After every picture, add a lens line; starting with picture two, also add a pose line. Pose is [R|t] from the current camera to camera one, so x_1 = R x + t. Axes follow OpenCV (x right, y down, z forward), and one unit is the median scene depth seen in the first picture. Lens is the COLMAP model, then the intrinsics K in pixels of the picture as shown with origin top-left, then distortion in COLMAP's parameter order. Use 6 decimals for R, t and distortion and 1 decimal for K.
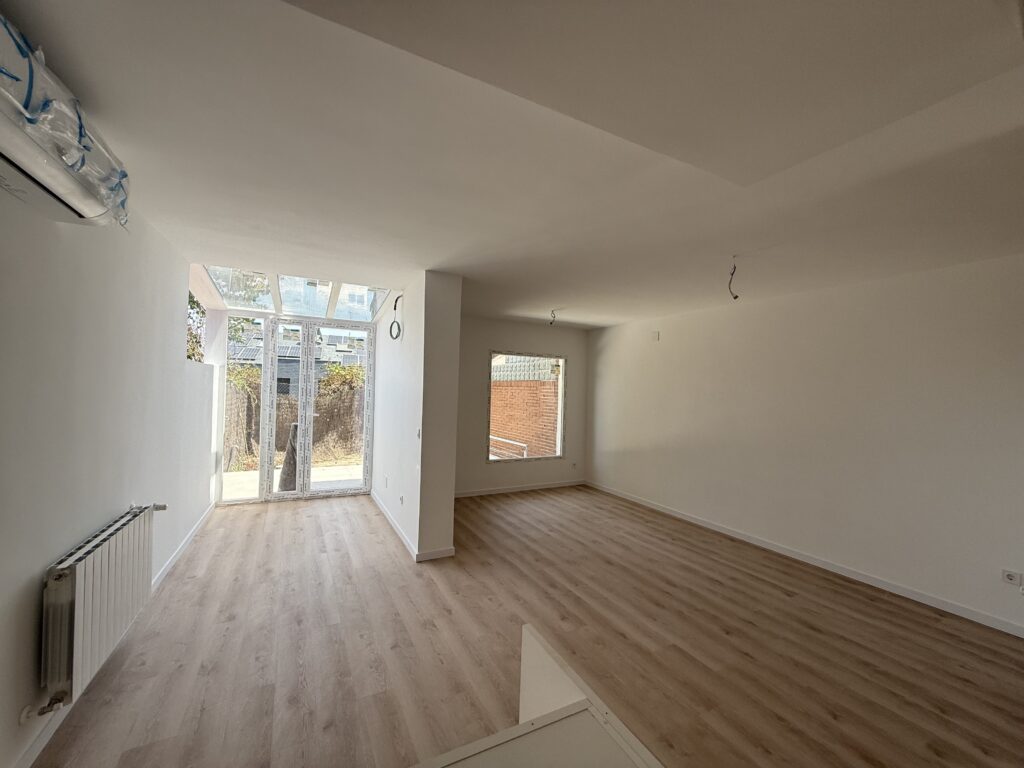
lens RADIAL K [[409.0, 0, 511.6], [0, 409.0, 386.6], [0, 0, 1]] dist [-0.000265, 0.000324]
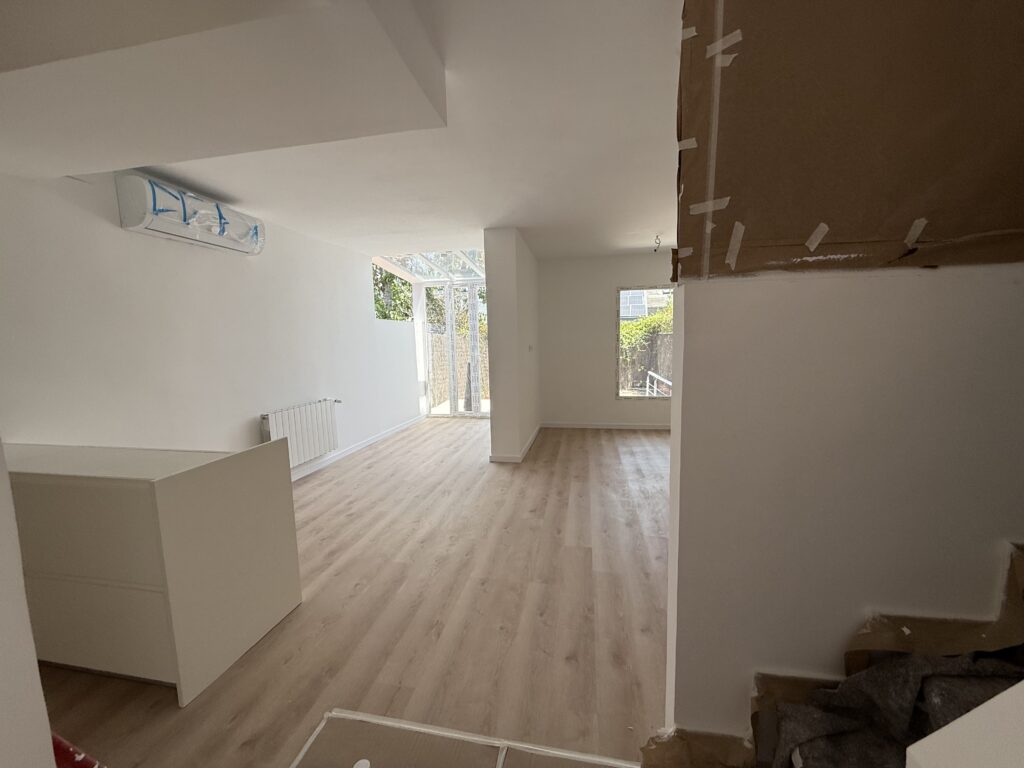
lens RADIAL K [[409.0, 0, 511.6], [0, 409.0, 386.6], [0, 0, 1]] dist [-0.000265, 0.000324]
pose [[0.780903, 0.024628, -0.624167, 0.699829], [0.050502, 0.993462, 0.102383, 0.067391], [0.622607, -0.111473, 0.774554, 0.064088]]
